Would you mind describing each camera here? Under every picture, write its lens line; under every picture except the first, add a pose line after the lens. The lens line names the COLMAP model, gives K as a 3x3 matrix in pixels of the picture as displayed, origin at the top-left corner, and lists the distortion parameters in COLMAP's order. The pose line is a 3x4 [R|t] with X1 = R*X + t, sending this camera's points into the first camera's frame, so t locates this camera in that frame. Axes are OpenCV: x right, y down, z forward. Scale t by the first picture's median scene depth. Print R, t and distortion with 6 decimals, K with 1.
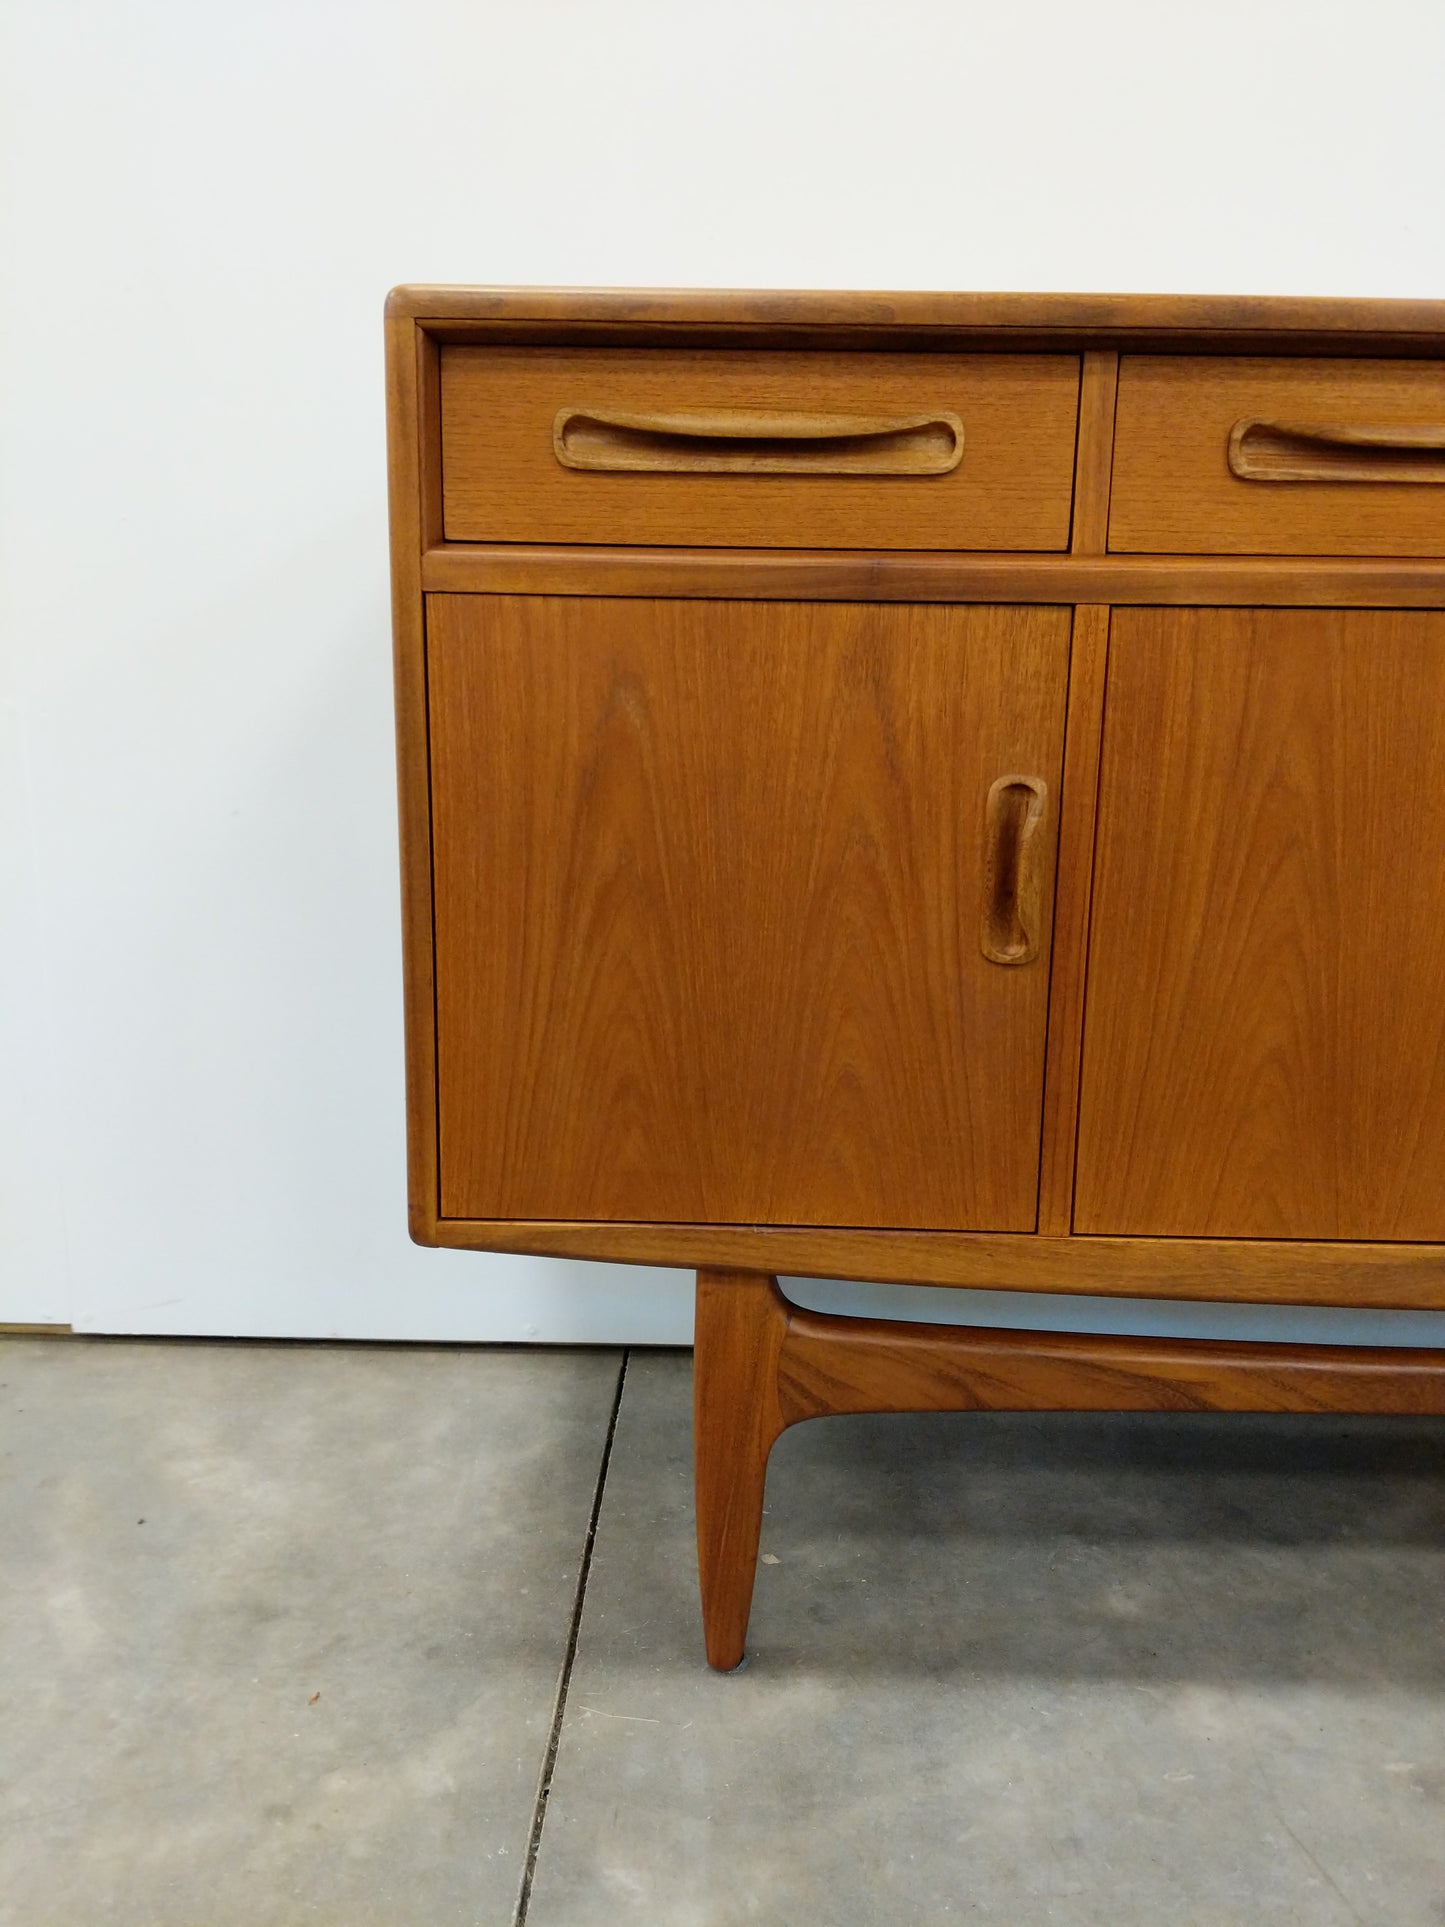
lens RADIAL K [[1526.0, 0, 722.5], [0, 1526.0, 963.5], [0, 0, 1]] dist [0.034533, -0.062533]
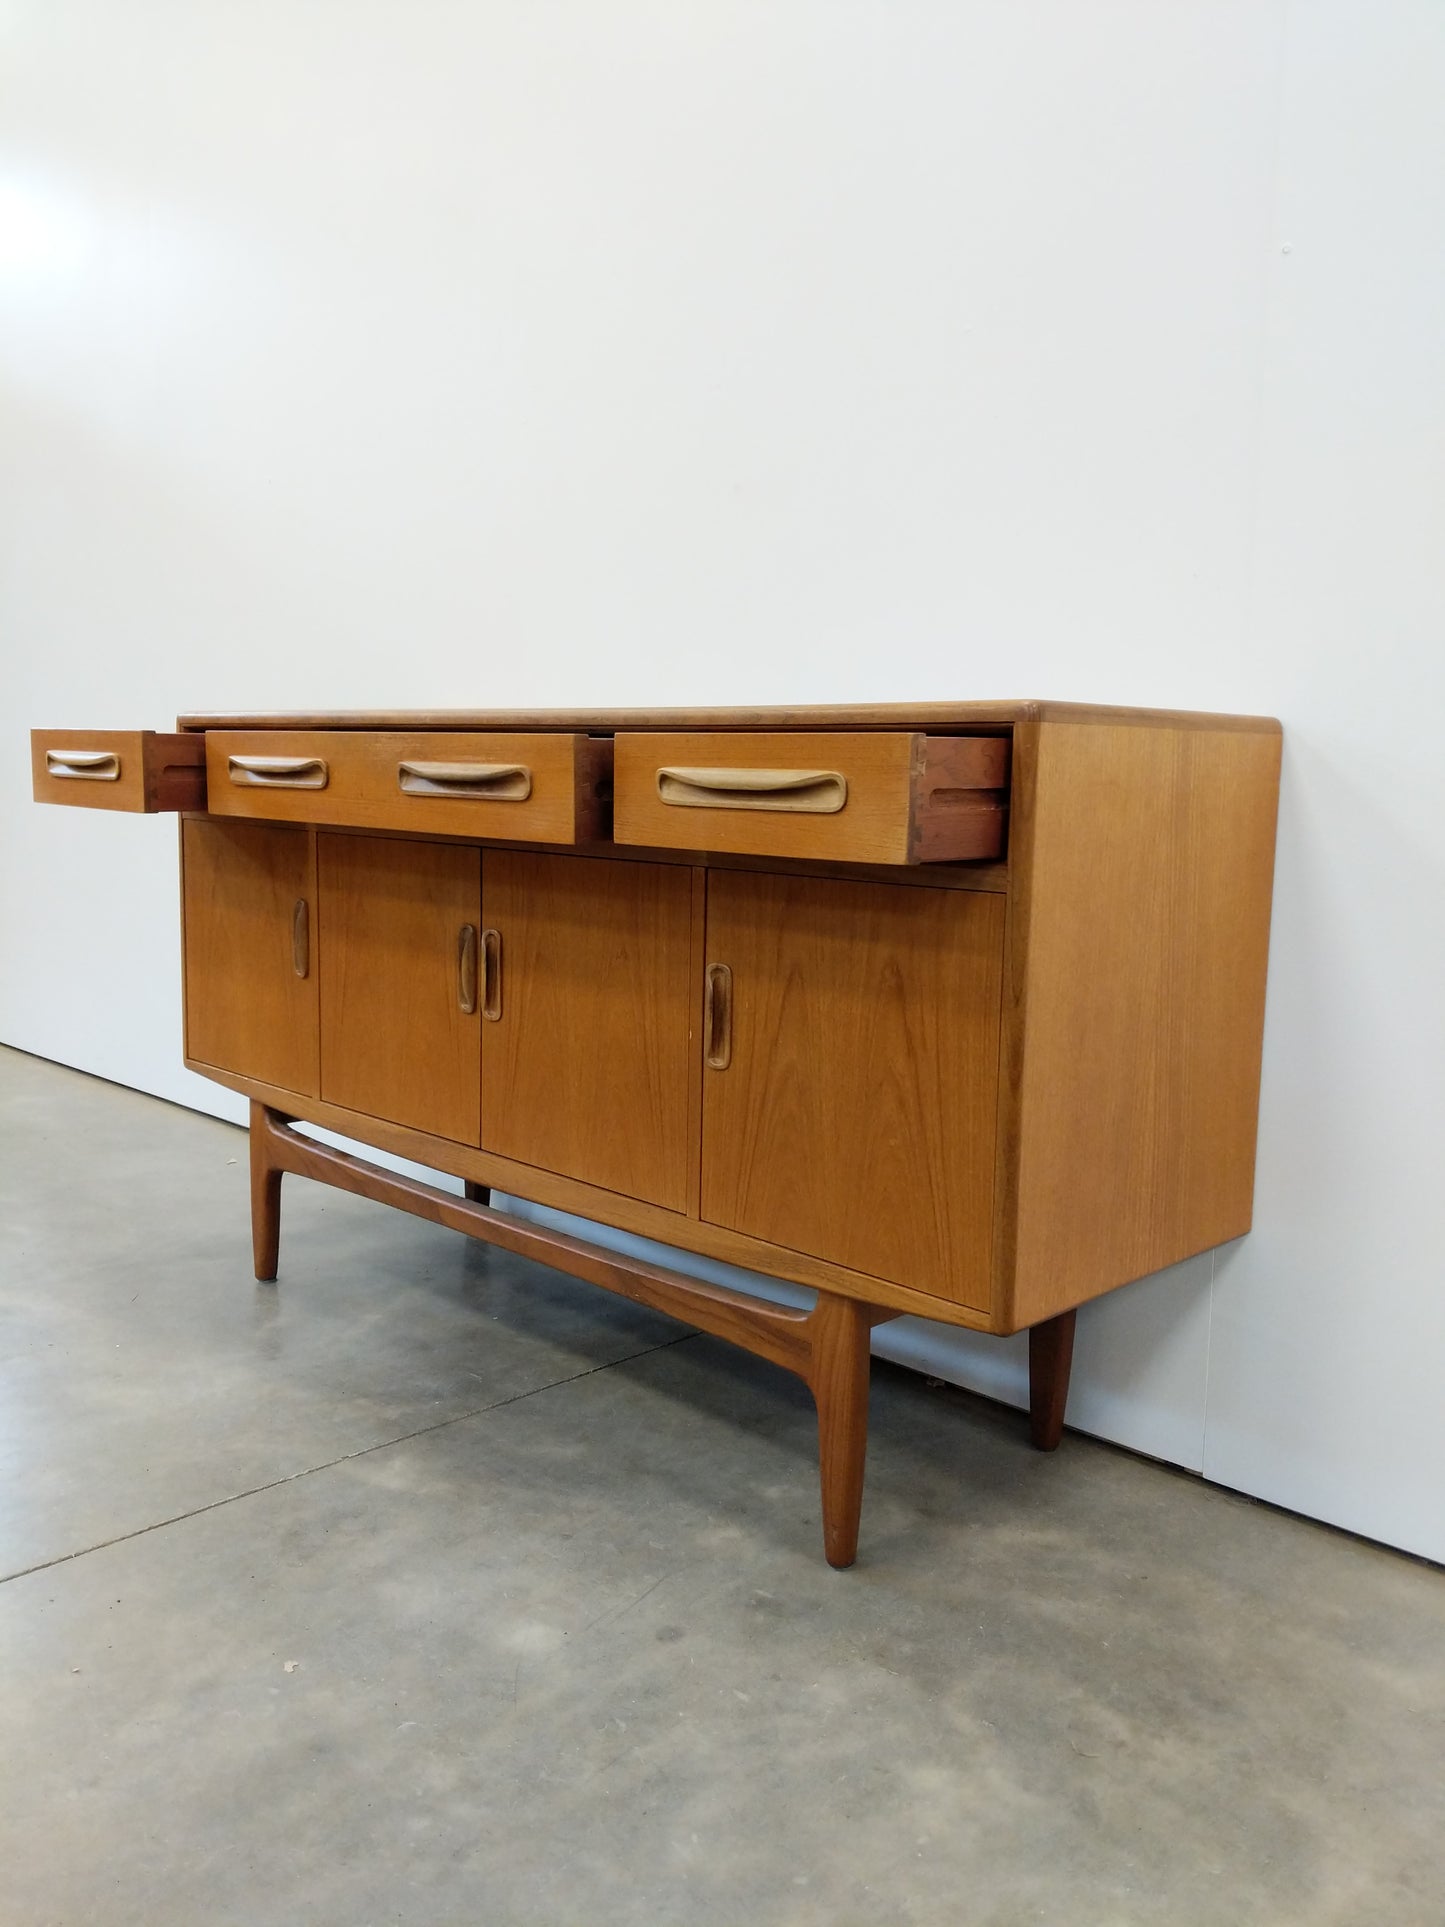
lens RADIAL K [[1519.4, 0, 707.0], [0, 1519.4, 952.7], [0, 0, 1]] dist [0.069561, -0.129759]
pose [[0.722724, 0.086001, -0.685765, 2.308507], [-0.149922, 0.988110, -0.034085, -0.051701], [0.674680, 0.127445, 0.727025, -0.312966]]
